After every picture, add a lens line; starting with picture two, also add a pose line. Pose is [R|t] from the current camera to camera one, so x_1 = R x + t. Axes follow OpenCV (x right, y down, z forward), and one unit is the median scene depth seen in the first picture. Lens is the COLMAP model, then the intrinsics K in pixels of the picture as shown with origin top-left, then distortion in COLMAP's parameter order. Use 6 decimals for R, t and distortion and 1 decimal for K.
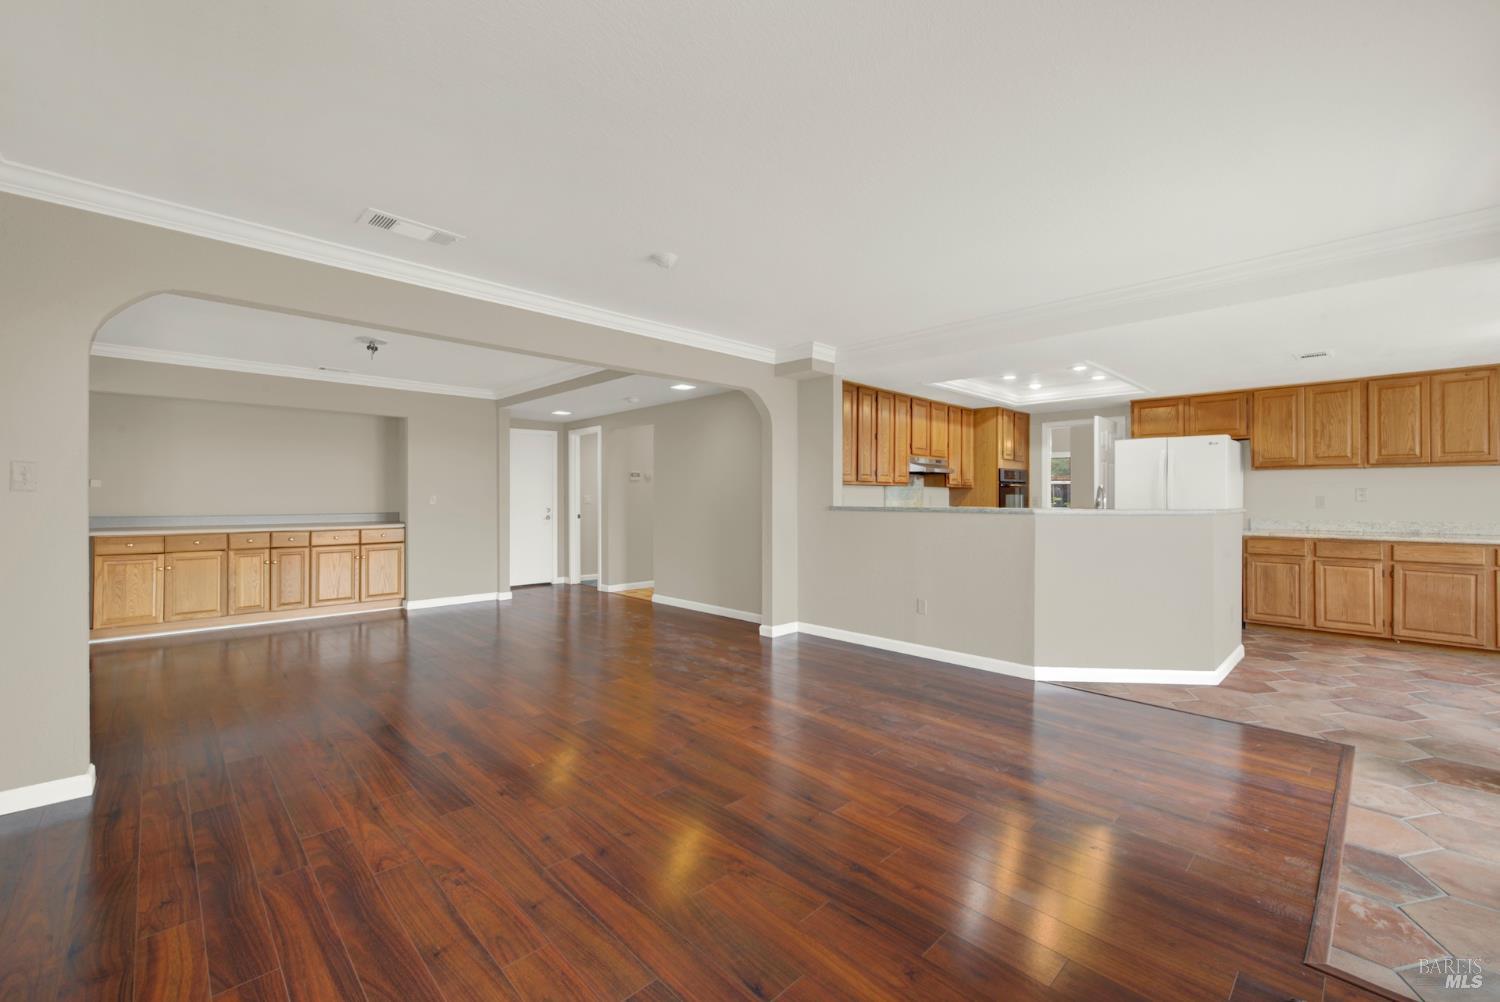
lens RADIAL K [[612.5, 0, 755.6], [0, 612.5, 492.2], [0, 0, 1]] dist [-0.003142, -0.000577]
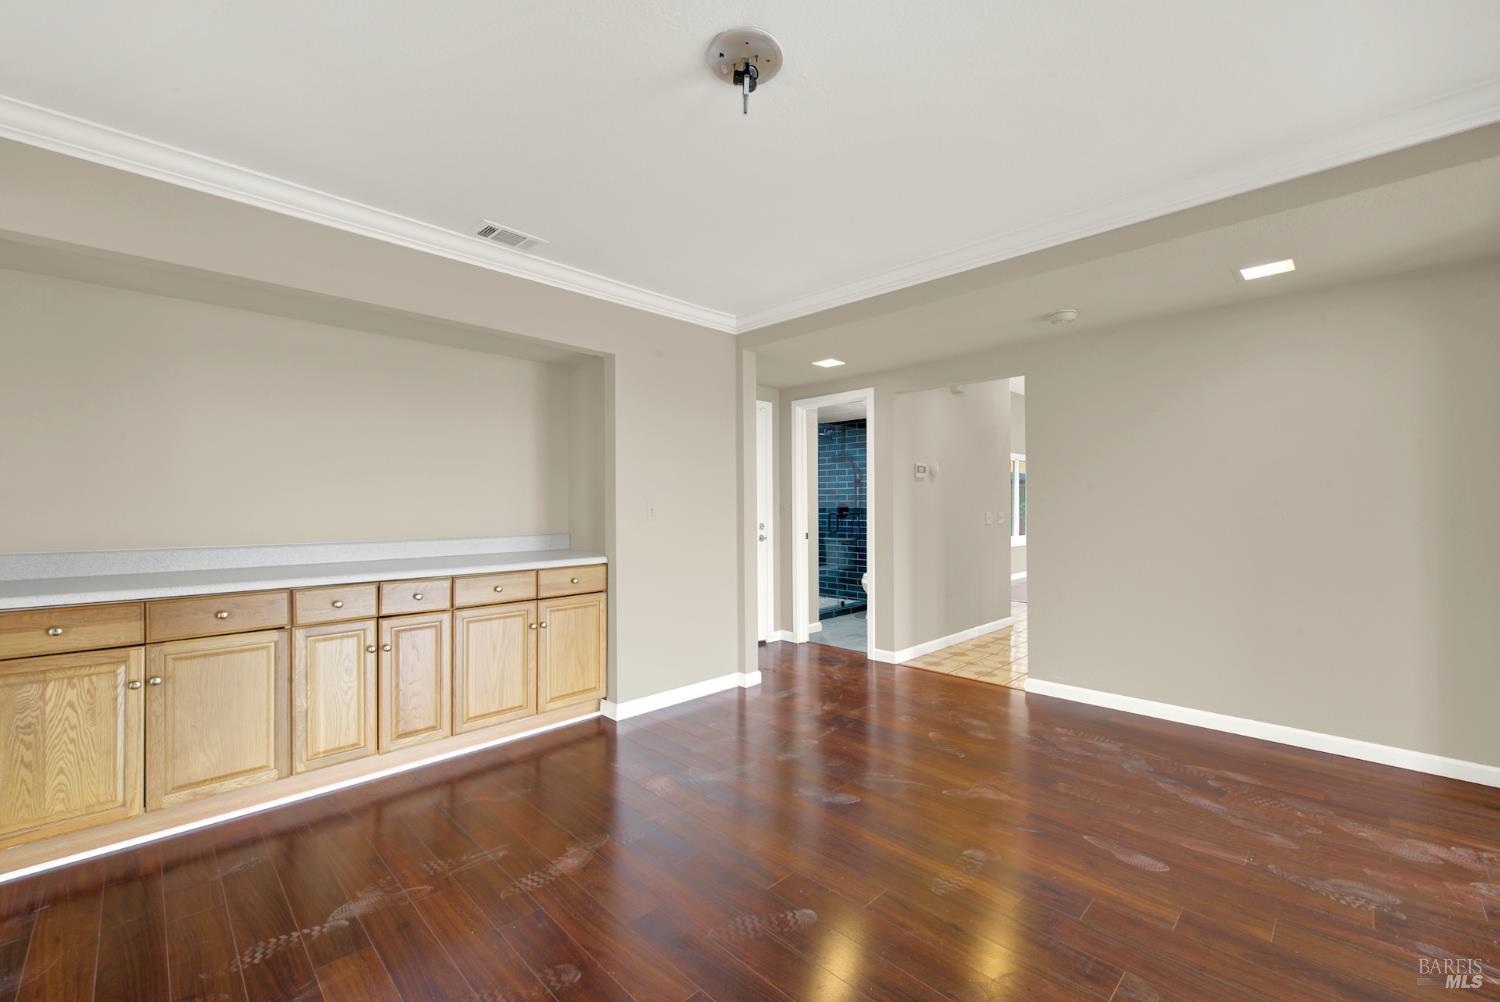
lens RADIAL K [[612.5, 0, 751.3], [0, 612.5, 502.9], [0, 0, 1]] dist [-0.003142, -0.000577]
pose [[0.999931, -0.000998, 0.011684, -0.507335], [0.000957, 0.999993, 0.003507, 0.003920], [-0.011688, -0.003495, 0.999926, 0.524818]]
